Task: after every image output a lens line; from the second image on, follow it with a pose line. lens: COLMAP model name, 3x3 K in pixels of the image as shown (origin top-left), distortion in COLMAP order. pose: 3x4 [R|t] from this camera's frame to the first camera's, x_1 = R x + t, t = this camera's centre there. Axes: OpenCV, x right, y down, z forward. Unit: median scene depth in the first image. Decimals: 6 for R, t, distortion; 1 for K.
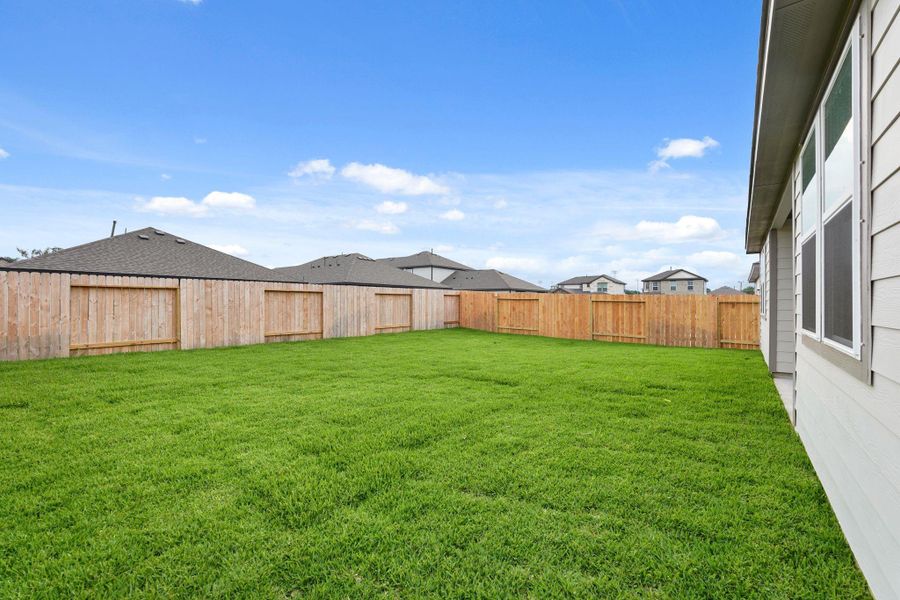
lens RADIAL K [[394.8, 0, 448.5], [0, 394.8, 302.5], [0, 0, 1]] dist [-0.002556, 0.000297]
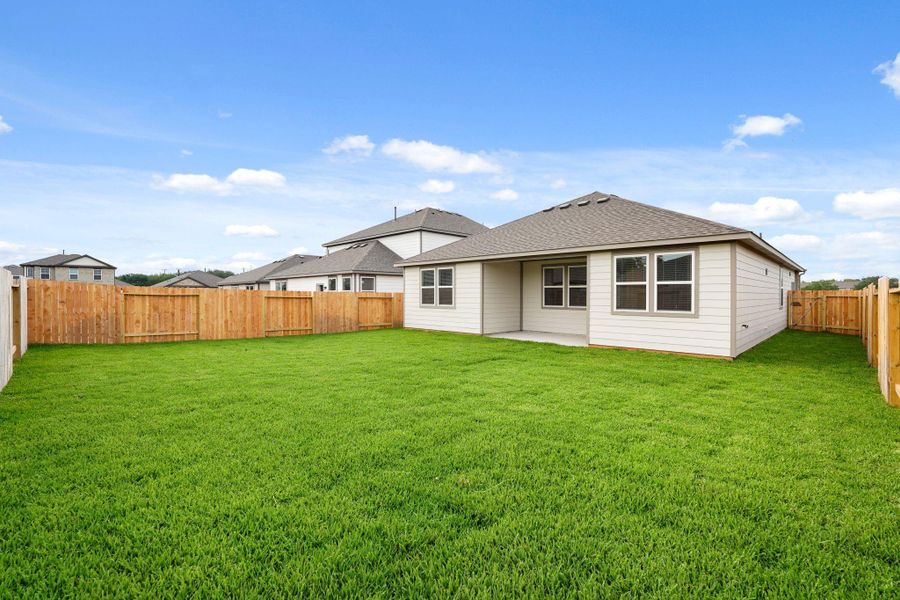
lens RADIAL K [[394.8, 0, 448.5], [0, 394.8, 302.5], [0, 0, 1]] dist [-0.002556, 0.000297]
pose [[0.153958, -0.023804, 0.987791, -0.508476], [-0.001299, 0.999704, 0.024293, -0.013584], [-0.988076, -0.005023, 0.153882, 0.386313]]
